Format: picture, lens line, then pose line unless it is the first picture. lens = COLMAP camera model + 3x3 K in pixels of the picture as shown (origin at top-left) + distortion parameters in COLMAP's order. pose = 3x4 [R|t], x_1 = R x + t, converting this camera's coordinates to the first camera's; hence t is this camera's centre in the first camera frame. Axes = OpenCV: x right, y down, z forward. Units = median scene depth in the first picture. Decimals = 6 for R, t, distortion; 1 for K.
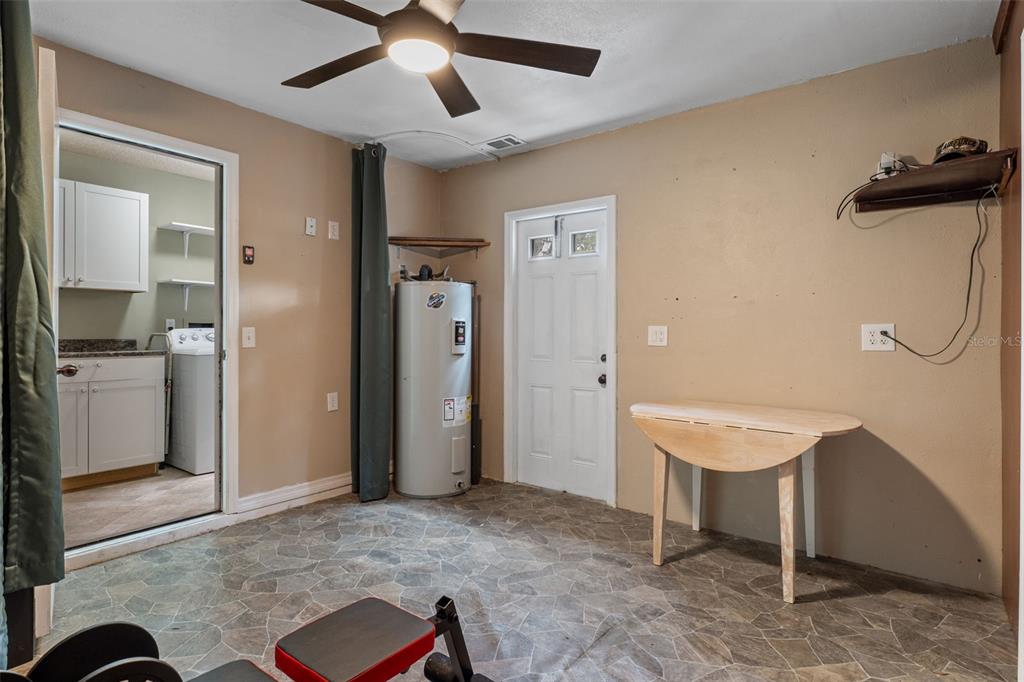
lens RADIAL K [[535.8, 0, 515.4], [0, 535.8, 335.0], [0, 0, 1]] dist [0.003958, 0.000701]
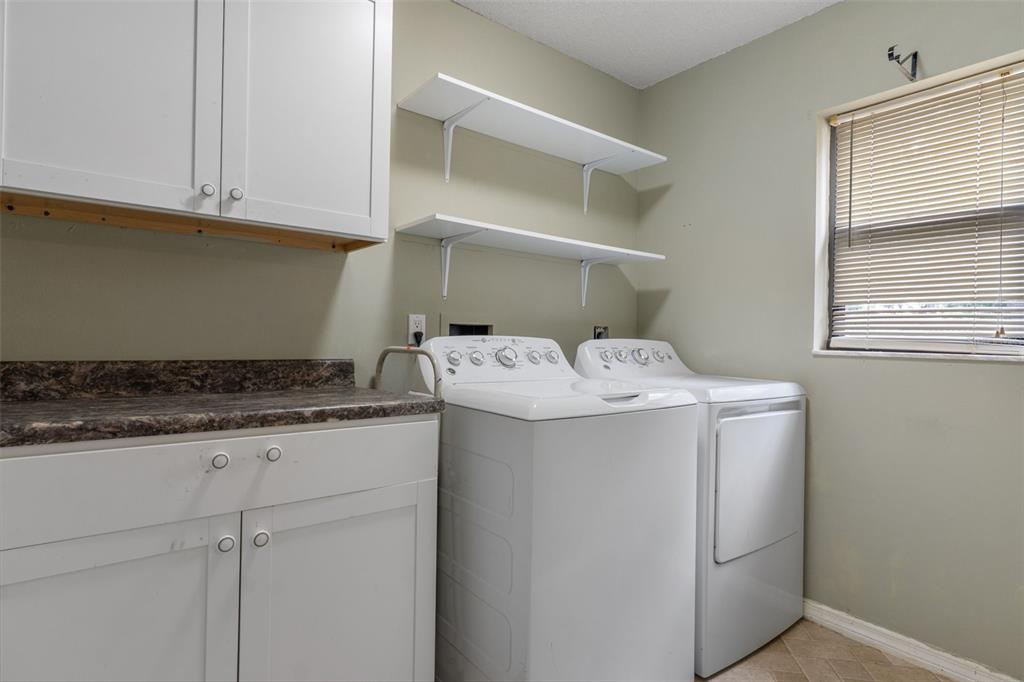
lens RADIAL K [[535.8, 0, 509.4], [0, 535.8, 341.5], [0, 0, 1]] dist [0.003958, 0.000701]
pose [[0.964778, 0.017356, -0.262491, -0.498371], [-0.018170, 0.999835, -0.000677, -0.009175], [0.262436, 0.005422, 0.964934, 0.652123]]
